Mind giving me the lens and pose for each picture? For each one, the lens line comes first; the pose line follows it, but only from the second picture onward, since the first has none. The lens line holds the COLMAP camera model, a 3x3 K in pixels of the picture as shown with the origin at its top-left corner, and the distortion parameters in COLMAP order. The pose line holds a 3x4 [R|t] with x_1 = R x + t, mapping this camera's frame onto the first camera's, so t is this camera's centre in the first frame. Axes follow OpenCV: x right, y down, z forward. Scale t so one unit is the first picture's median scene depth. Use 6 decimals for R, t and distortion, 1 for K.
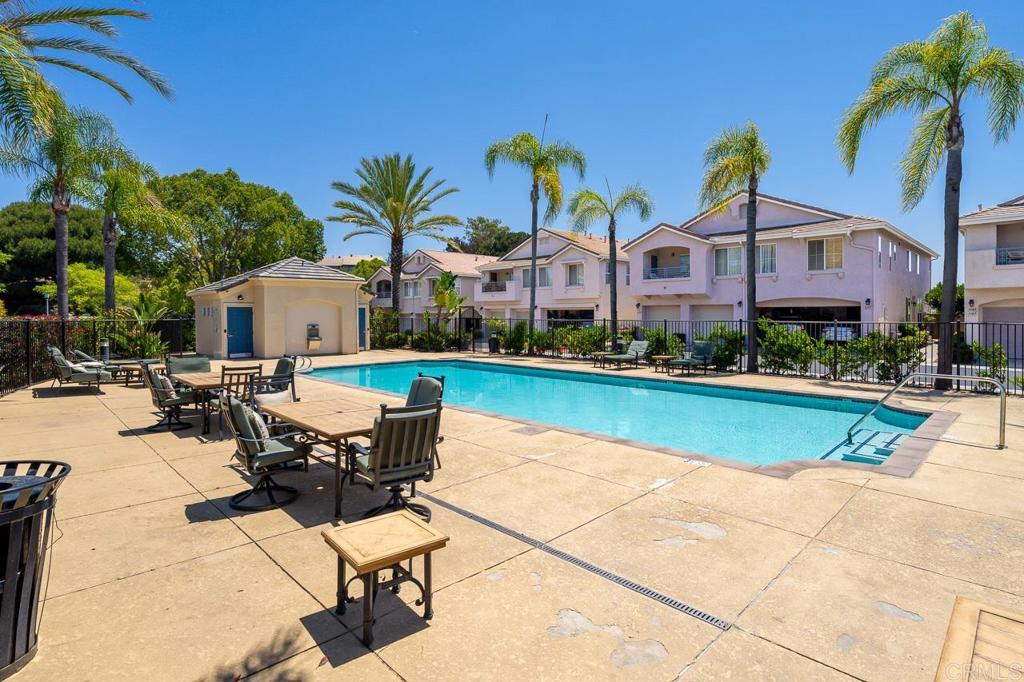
lens RADIAL K [[513.0, 0, 512.2], [0, 513.0, 317.3], [0, 0, 1]] dist [-0.000043, 0.000016]
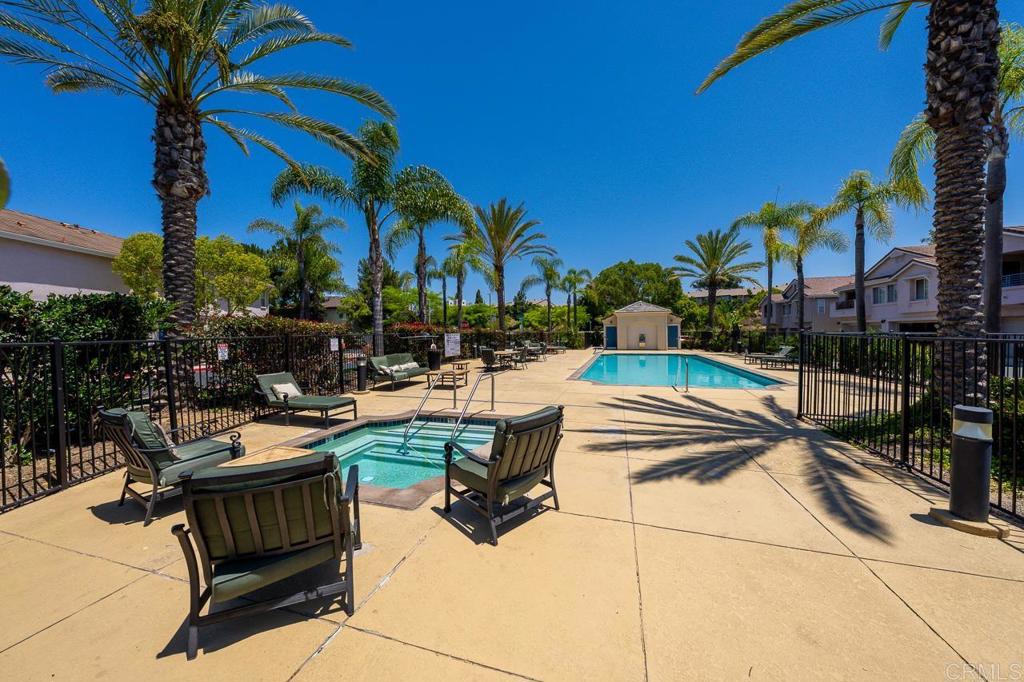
lens RADIAL K [[353.9, 0, 522.9], [0, 353.9, 338.8], [0, 0, 1]] dist [-0.002095, -0.000075]
pose [[0.492506, 0.018088, -0.870121, 0.537445], [0.002594, 0.999749, 0.022251, -0.001033], [0.870305, -0.013216, 0.492335, -0.082574]]
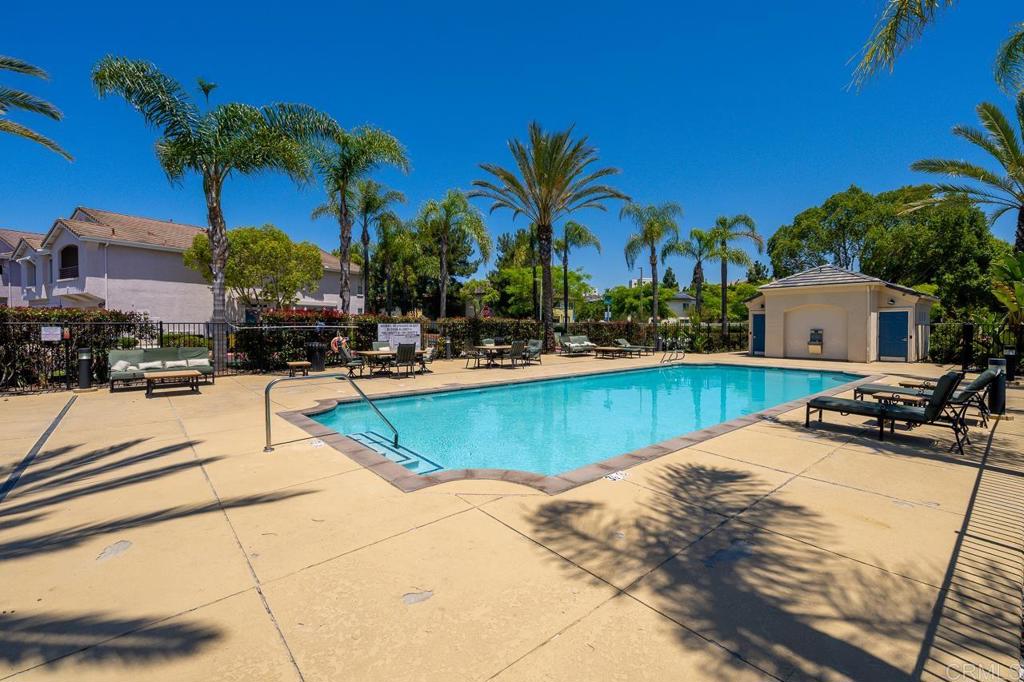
lens RADIAL K [[443.6, 0, 512.0], [0, 443.6, 341.0], [0, 0, 1]] dist [-0.001122, -0.000109]
pose [[-0.068825, 0.045497, -0.996591, 0.496252], [-0.004414, 0.998936, 0.045909, -0.000880], [0.997619, 0.007559, -0.068551, 0.409972]]
